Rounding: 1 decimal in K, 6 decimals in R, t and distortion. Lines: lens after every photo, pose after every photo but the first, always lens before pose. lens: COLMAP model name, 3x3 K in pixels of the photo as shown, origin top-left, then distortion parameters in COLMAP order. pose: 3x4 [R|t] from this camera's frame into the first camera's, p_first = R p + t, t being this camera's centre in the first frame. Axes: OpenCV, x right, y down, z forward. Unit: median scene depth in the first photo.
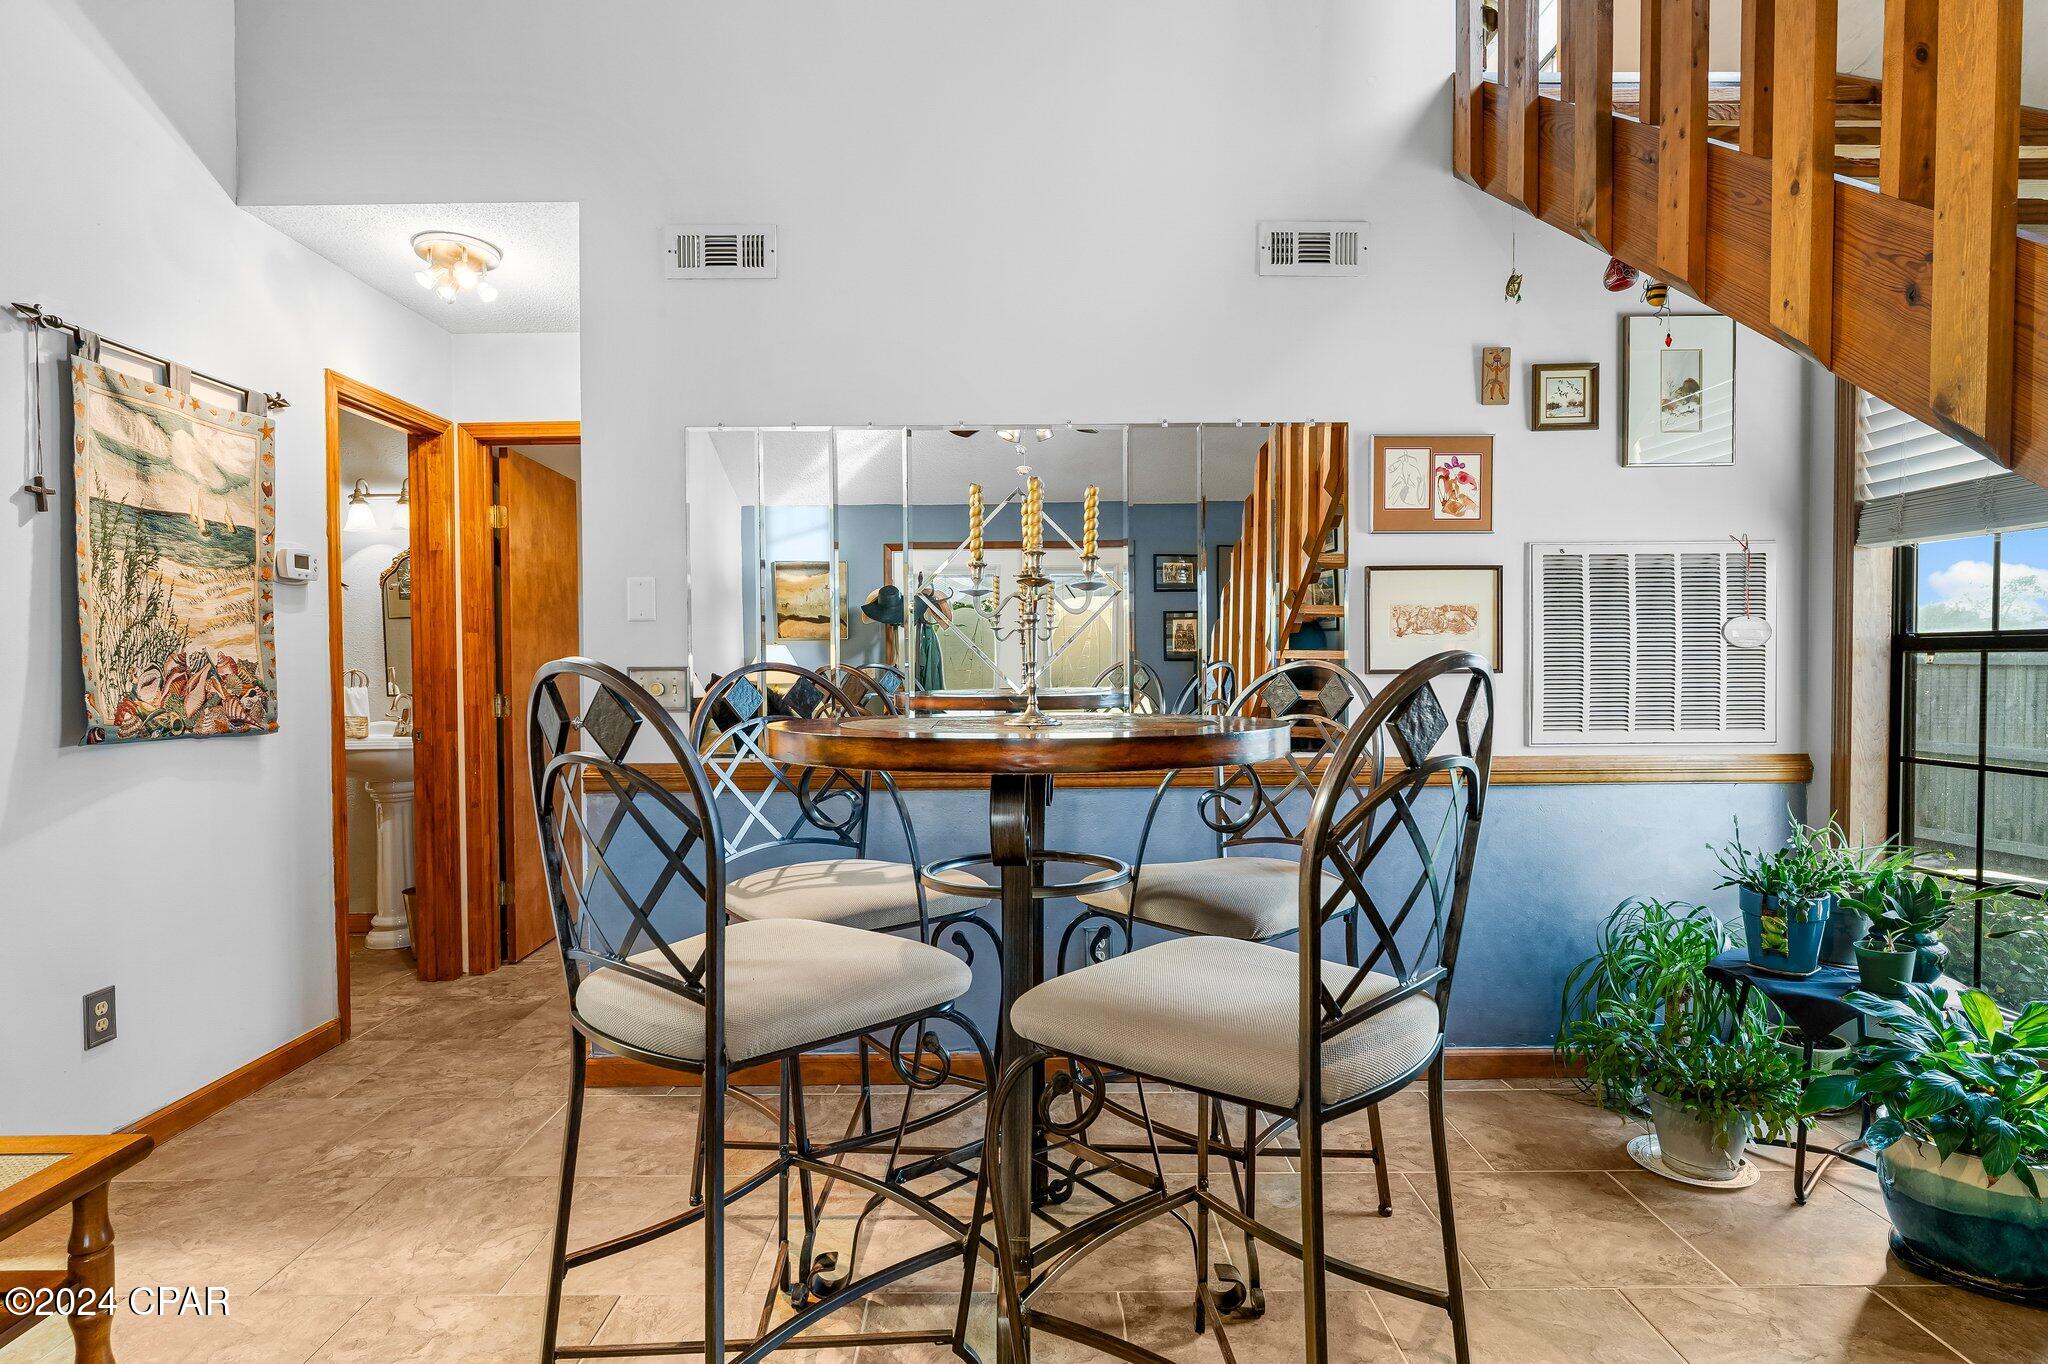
lens RADIAL K [[1064.8, 0, 1017.5], [0, 1064.8, 683.3], [0, 0, 1]] dist [0.001386, -0.001846]
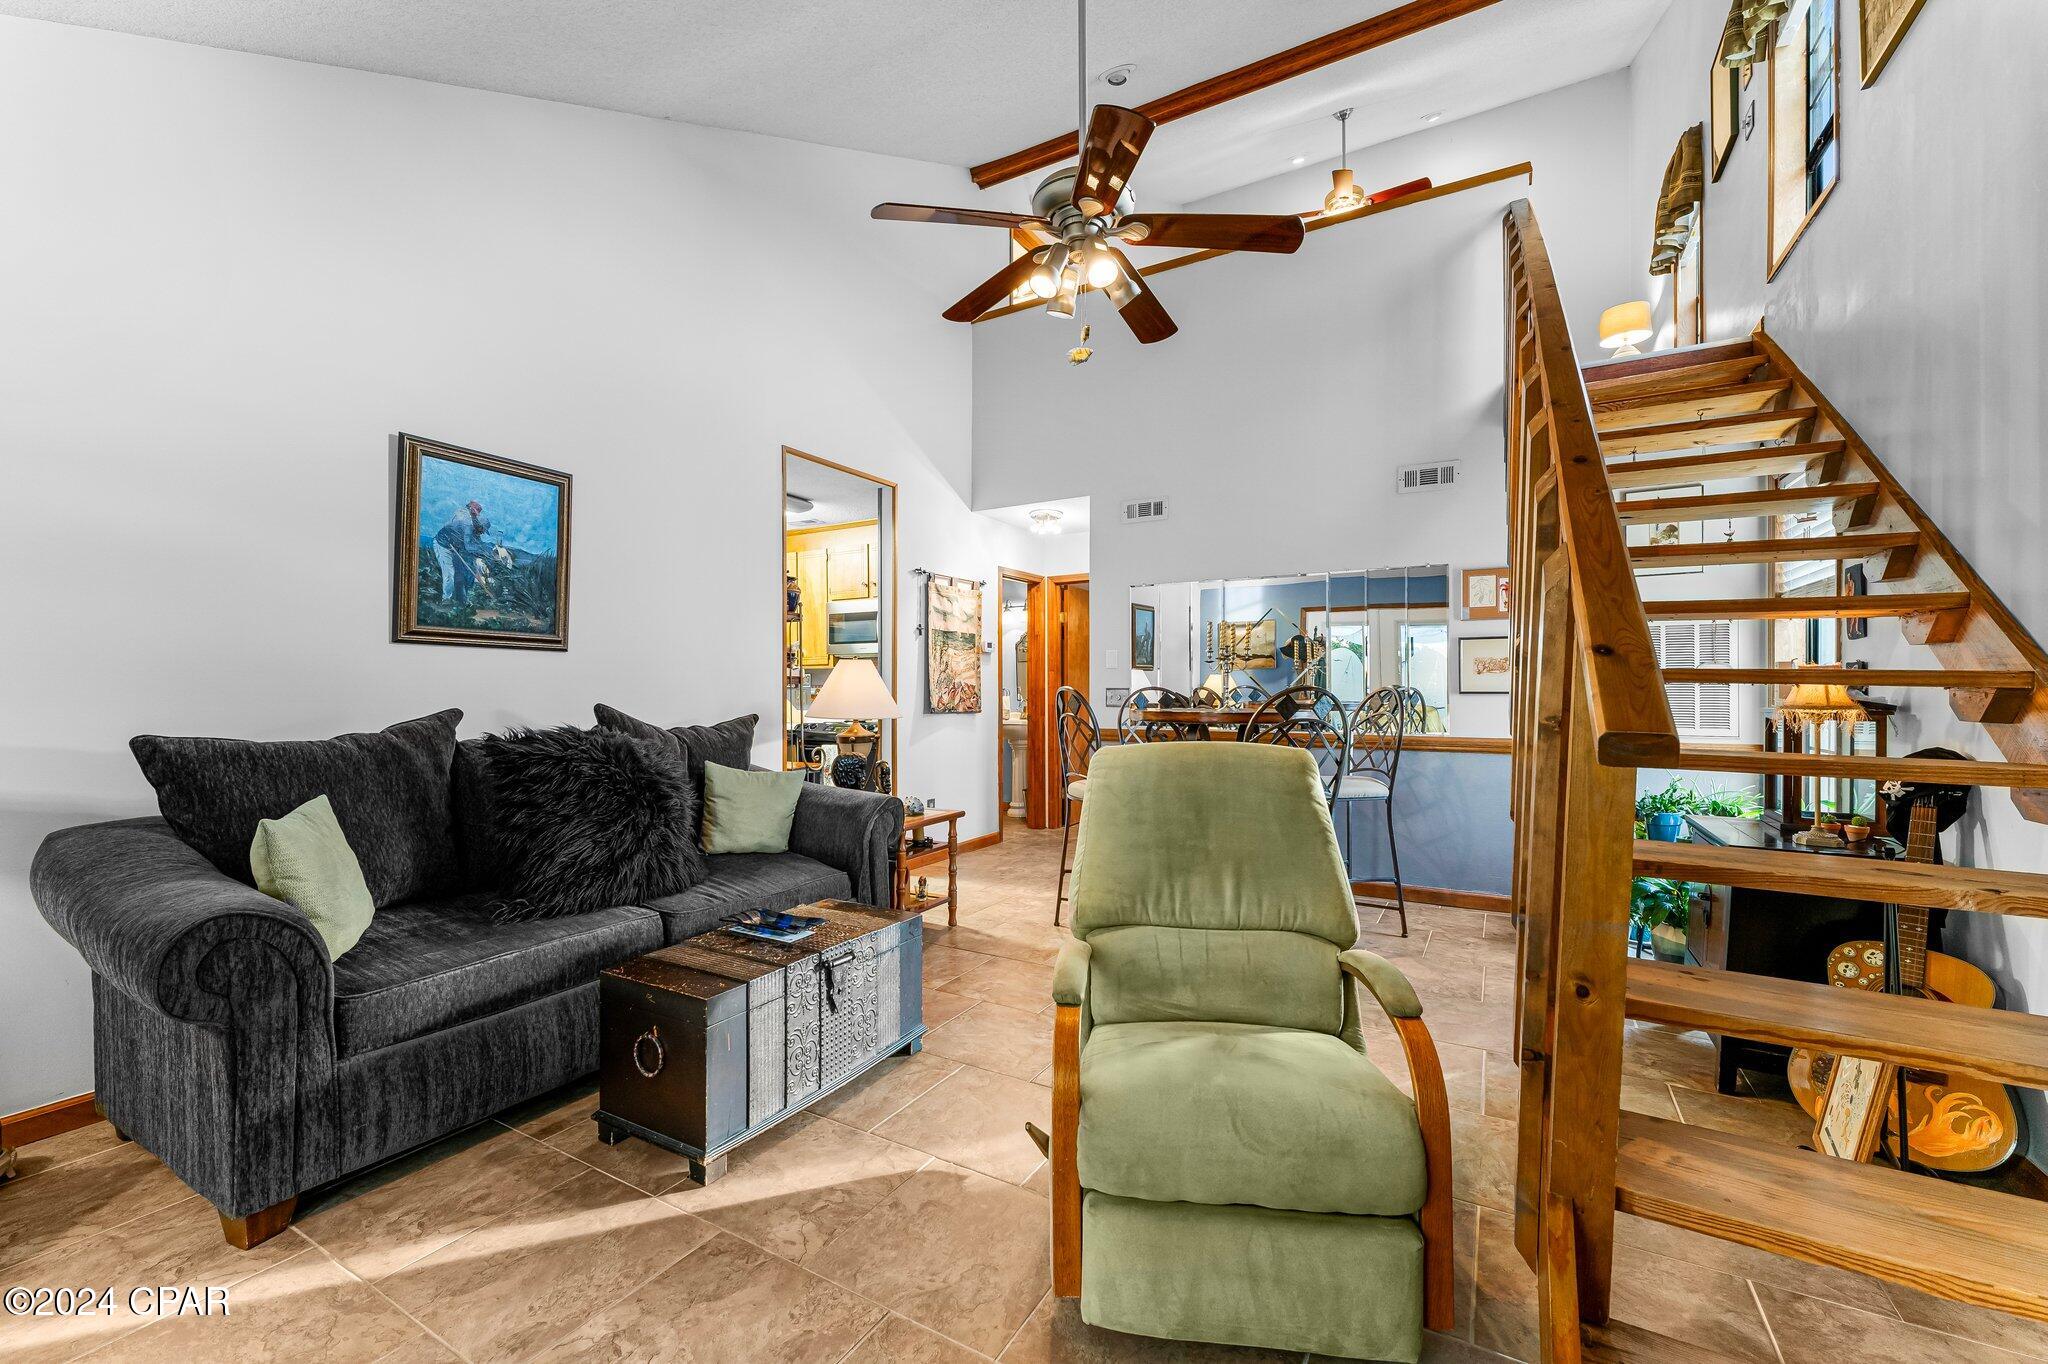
lens RADIAL K [[819.7, 0, 1026.0], [0, 819.7, 687.3], [0, 0, 1]] dist [-0.000480, -0.000318]
pose [[0.866661, 0.005194, -0.498870, 0.381891], [-0.013982, 0.999806, -0.013881, 0.010662], [0.498702, 0.019005, 0.866565, -0.655809]]
